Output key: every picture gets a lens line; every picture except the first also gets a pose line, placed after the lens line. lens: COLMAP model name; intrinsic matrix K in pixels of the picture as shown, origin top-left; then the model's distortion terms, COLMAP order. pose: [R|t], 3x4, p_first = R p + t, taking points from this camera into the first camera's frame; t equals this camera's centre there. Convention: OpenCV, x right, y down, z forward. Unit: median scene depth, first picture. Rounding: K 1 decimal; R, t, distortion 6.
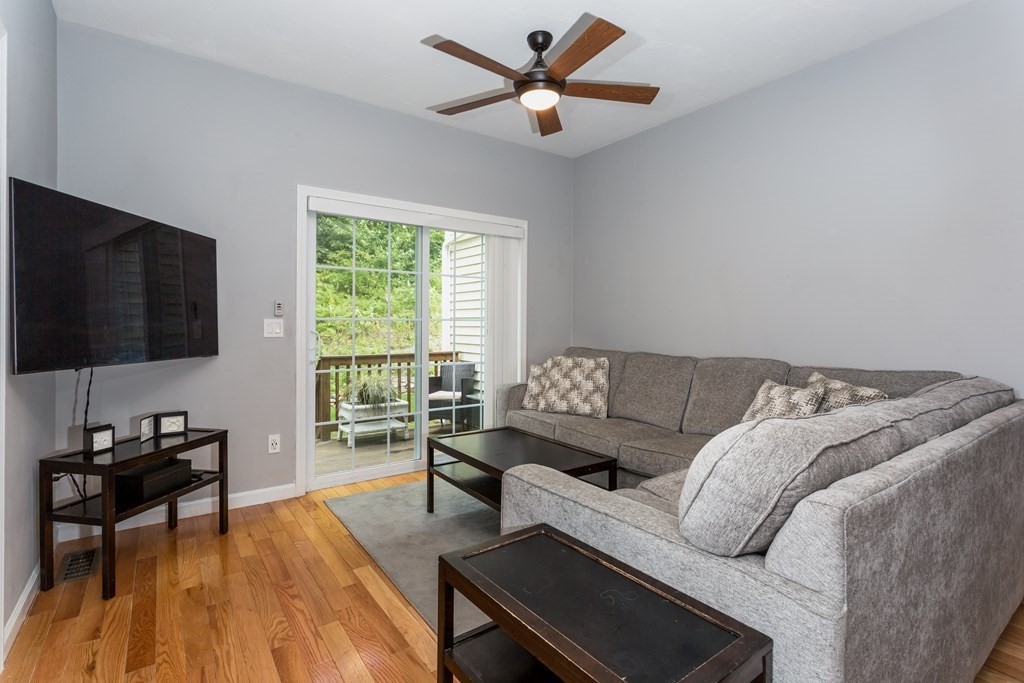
lens RADIAL K [[497.5, 0, 512.2], [0, 497.5, 335.1], [0, 0, 1]] dist [-0.012640, 0.000854]
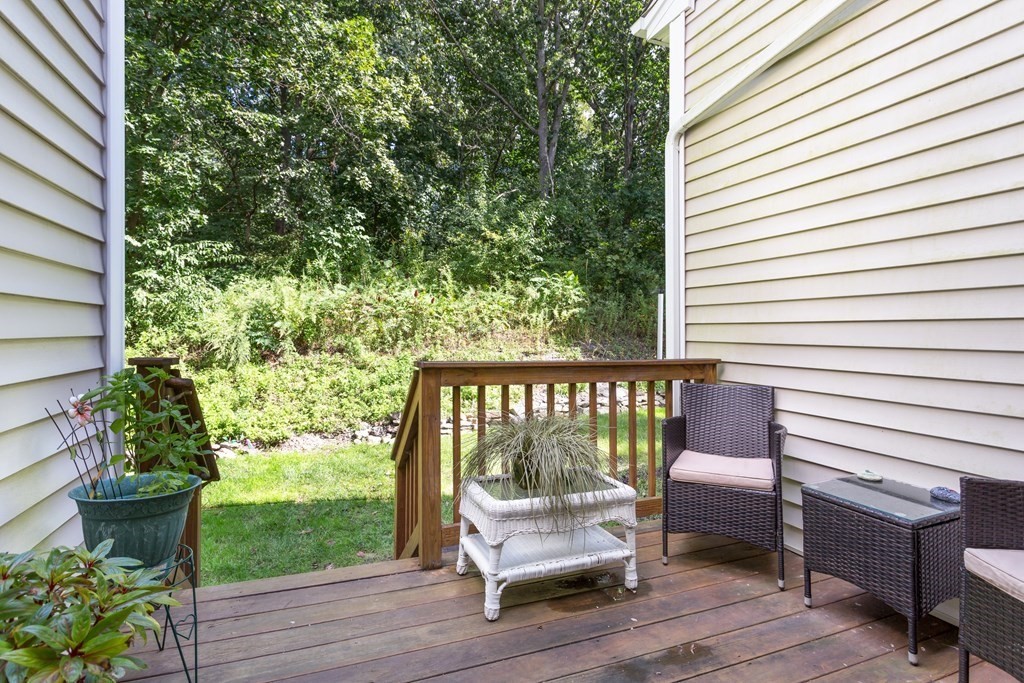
lens RADIAL K [[497.5, 0, 510.8], [0, 497.5, 338.5], [0, 0, 1]] dist [-0.012640, 0.000854]
pose [[0.973894, 0.010370, -0.226767, -0.220195], [-0.013175, 0.999854, -0.010859, 0.024705], [0.226621, 0.013563, 0.973888, 0.615277]]
